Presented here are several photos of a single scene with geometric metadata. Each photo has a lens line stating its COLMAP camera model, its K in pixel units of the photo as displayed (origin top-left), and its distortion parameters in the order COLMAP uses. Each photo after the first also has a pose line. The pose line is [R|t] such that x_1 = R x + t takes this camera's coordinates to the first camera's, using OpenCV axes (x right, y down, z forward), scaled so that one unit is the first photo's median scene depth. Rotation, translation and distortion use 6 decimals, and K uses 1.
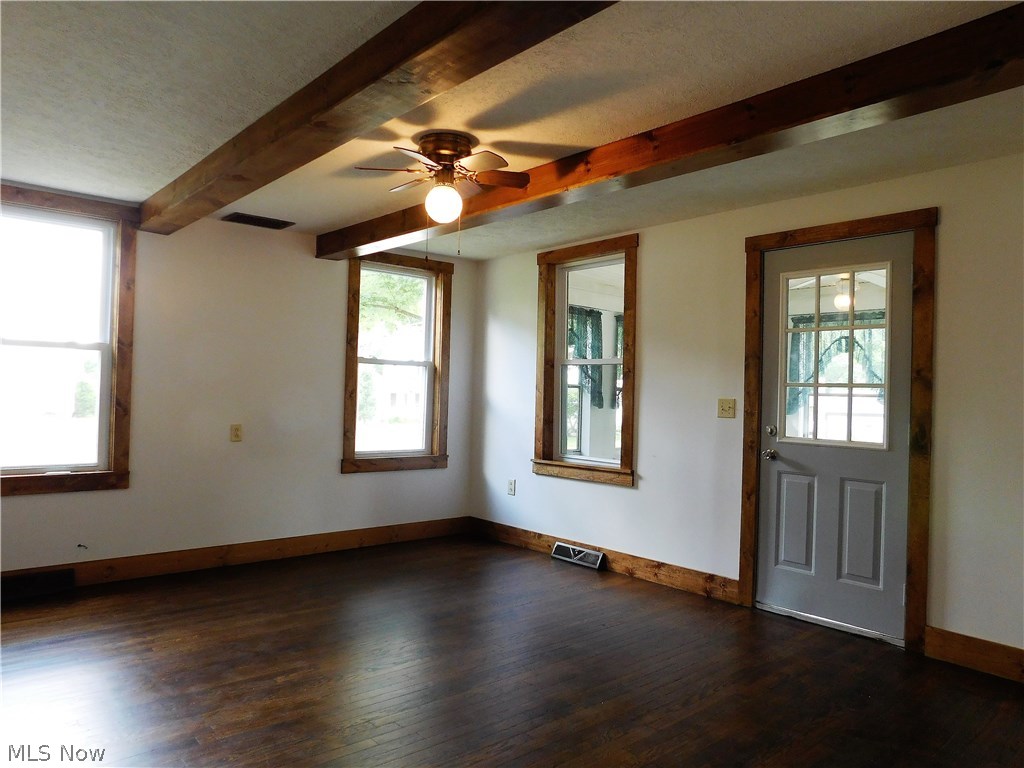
lens RADIAL K [[686.1, 0, 494.2], [0, 686.1, 383.5], [0, 0, 1]] dist [-0.070819, 0.058015]
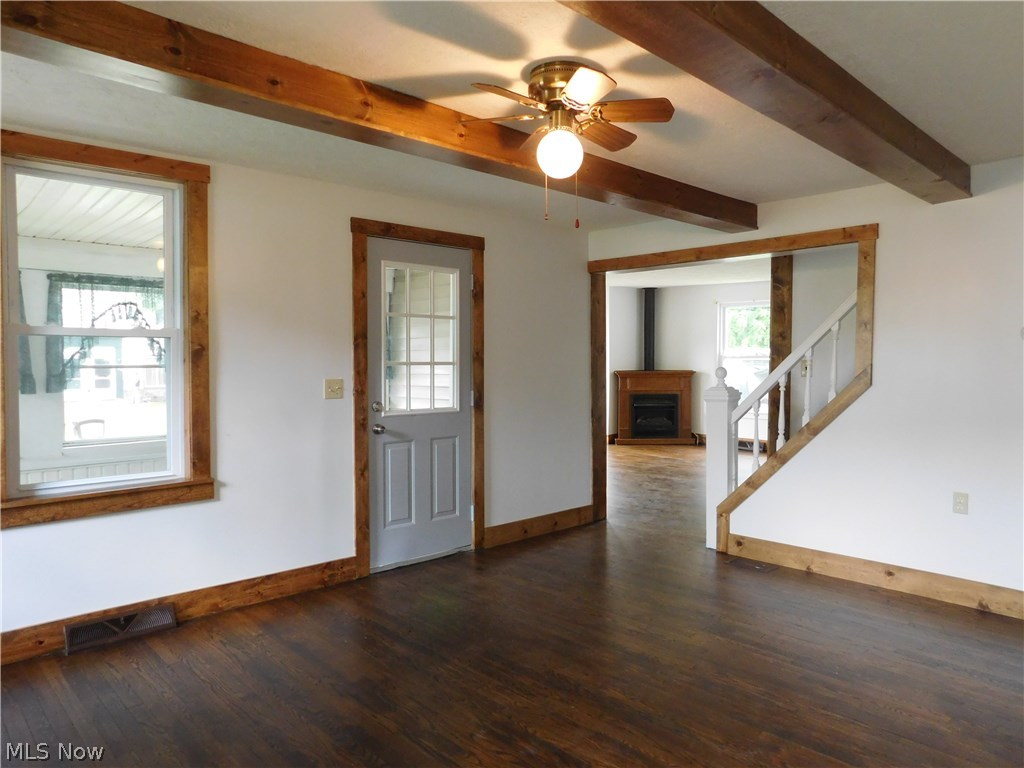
lens RADIAL K [[686.1, 0, 494.2], [0, 686.1, 383.5], [0, 0, 1]] dist [-0.070819, 0.058015]
pose [[-0.032148, -0.060683, 0.997639, -0.678488], [-0.012240, 0.998104, 0.060317, -0.034834], [-0.999408, -0.010272, -0.032830, 0.857218]]
